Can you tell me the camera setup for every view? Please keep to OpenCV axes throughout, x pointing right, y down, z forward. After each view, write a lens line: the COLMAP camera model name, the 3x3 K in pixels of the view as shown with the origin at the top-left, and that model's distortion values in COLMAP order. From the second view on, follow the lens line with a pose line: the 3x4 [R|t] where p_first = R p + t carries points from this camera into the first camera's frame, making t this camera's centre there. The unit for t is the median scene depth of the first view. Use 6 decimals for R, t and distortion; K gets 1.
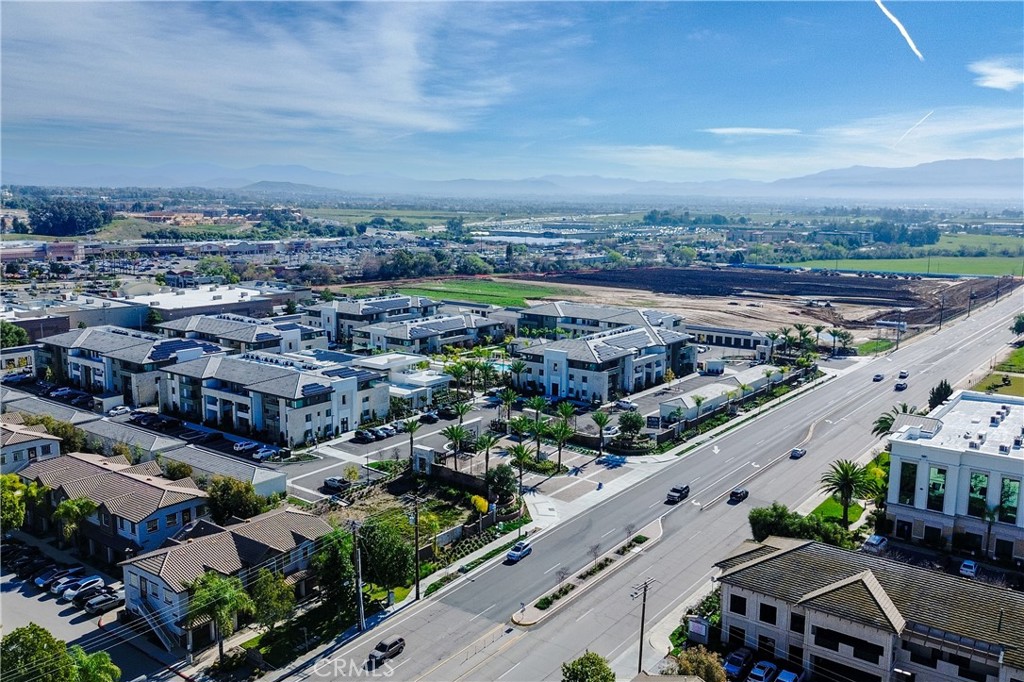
lens RADIAL K [[860.0, 0, 508.3], [0, 860.0, 340.5], [0, 0, 1]] dist [0.065788, -0.051065]
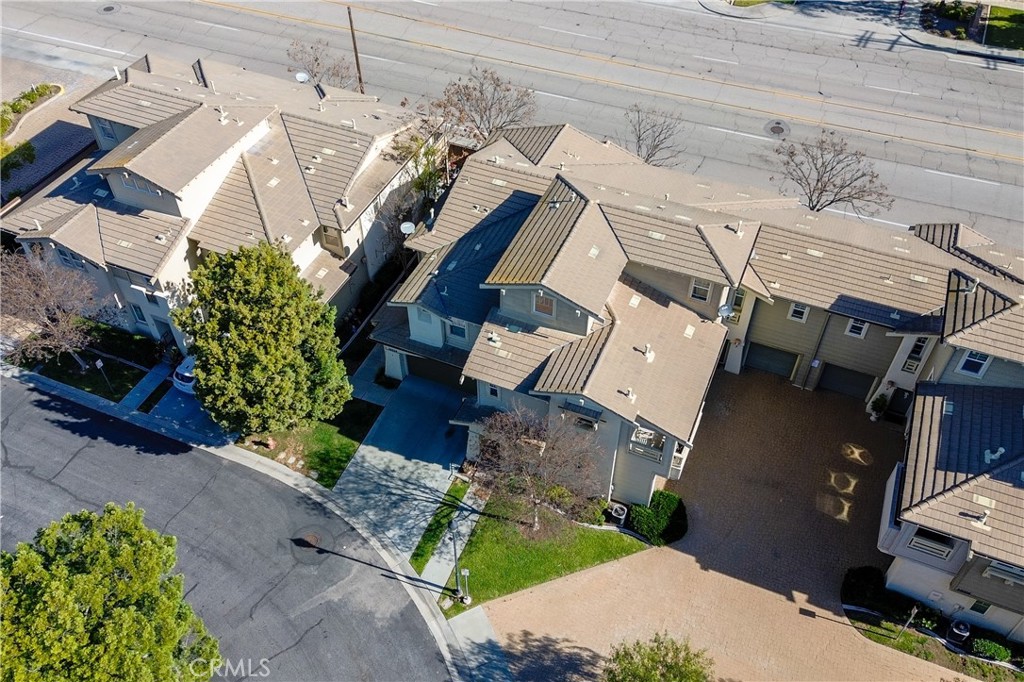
lens RADIAL K [[860.0, 0, 516.8], [0, 860.0, 343.3], [0, 0, 1]] dist [0.065788, -0.051065]
pose [[0.250643, 0.691290, -0.677713, 0.252194], [-0.155562, 0.719723, 0.676609, 0.081177], [0.955499, -0.064161, 0.287932, 0.274874]]
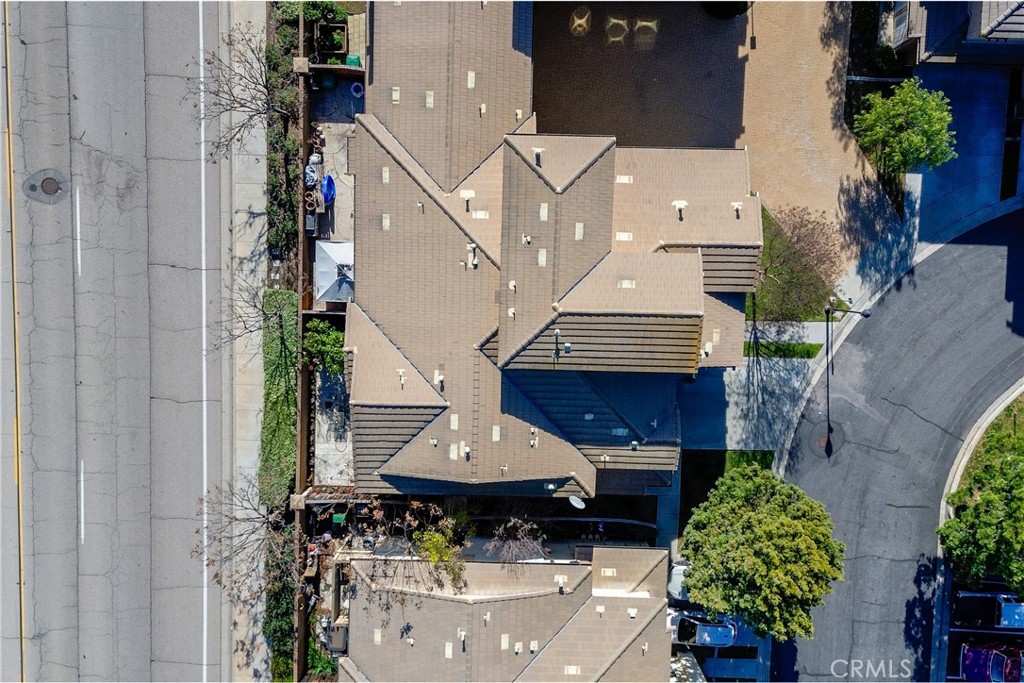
lens RADIAL K [[860.0, 0, 511.5], [0, 860.0, 341.5], [0, 0, 1]] dist [0.065788, -0.051065]
pose [[0.809614, -0.584809, -0.050226, -0.001294], [0.097560, 0.049695, 0.993988, -0.040704], [-0.578797, -0.809647, 0.097288, 0.369859]]
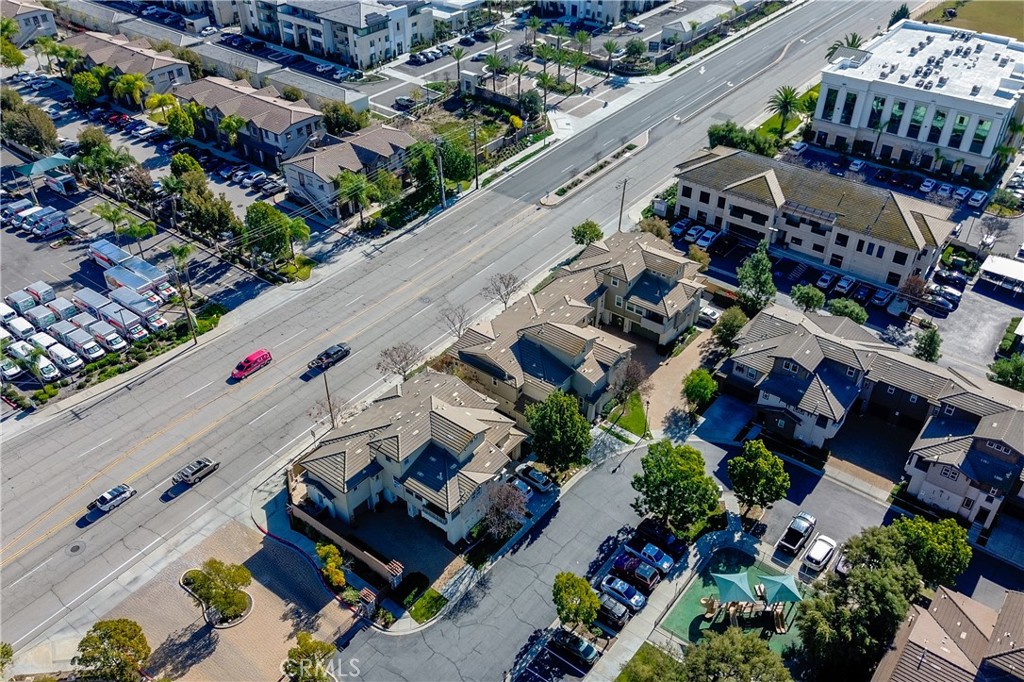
lens RADIAL K [[860.0, 0, 517.9], [0, 860.0, 346.9], [0, 0, 1]] dist [0.065788, -0.051065]
pose [[0.999984, 0.003133, -0.004781, -0.022784], [-0.000602, 0.889472, 0.456990, -0.122494], [0.005685, -0.456979, 0.889459, -0.396879]]
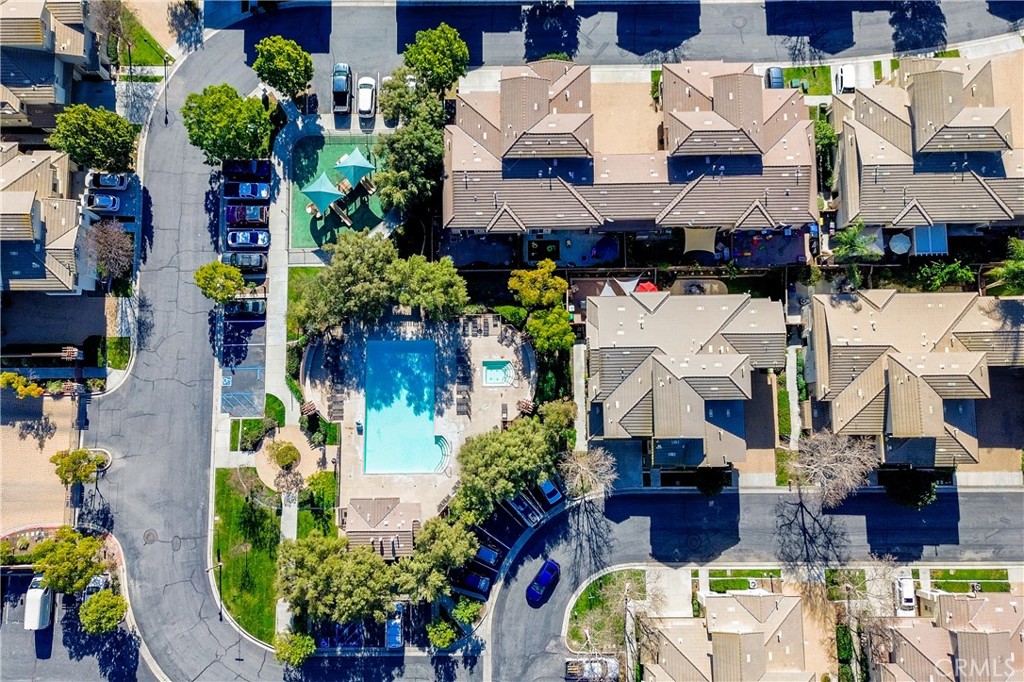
lens RADIAL K [[860.0, 0, 498.6], [0, 860.0, 331.2], [0, 0, 1]] dist [0.065788, -0.051065]
pose [[0.789125, -0.611128, 0.061675, 0.144490], [0.113922, 0.244289, 0.962987, -0.362411], [-0.603575, -0.752892, 0.262396, -0.281547]]
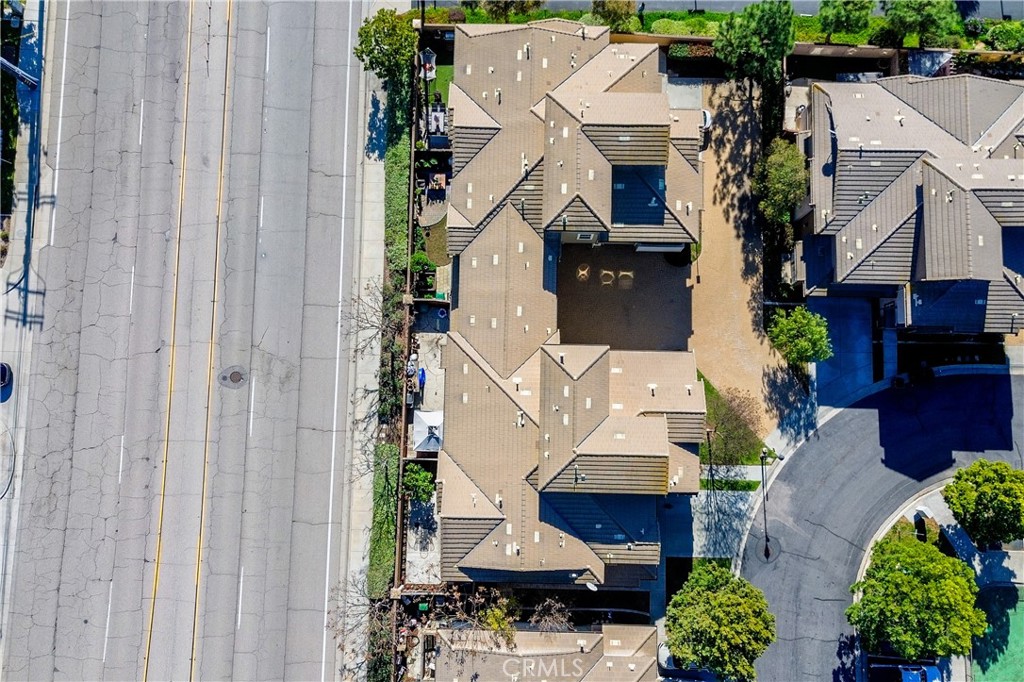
lens RADIAL K [[860.0, 0, 516.8], [0, 860.0, 349.3], [0, 0, 1]] dist [0.065788, -0.051065]
pose [[0.805495, -0.589958, 0.055929, -0.016050], [0.103180, 0.232558, 0.967094, -0.216502], [-0.583552, -0.773218, 0.248196, 0.344182]]
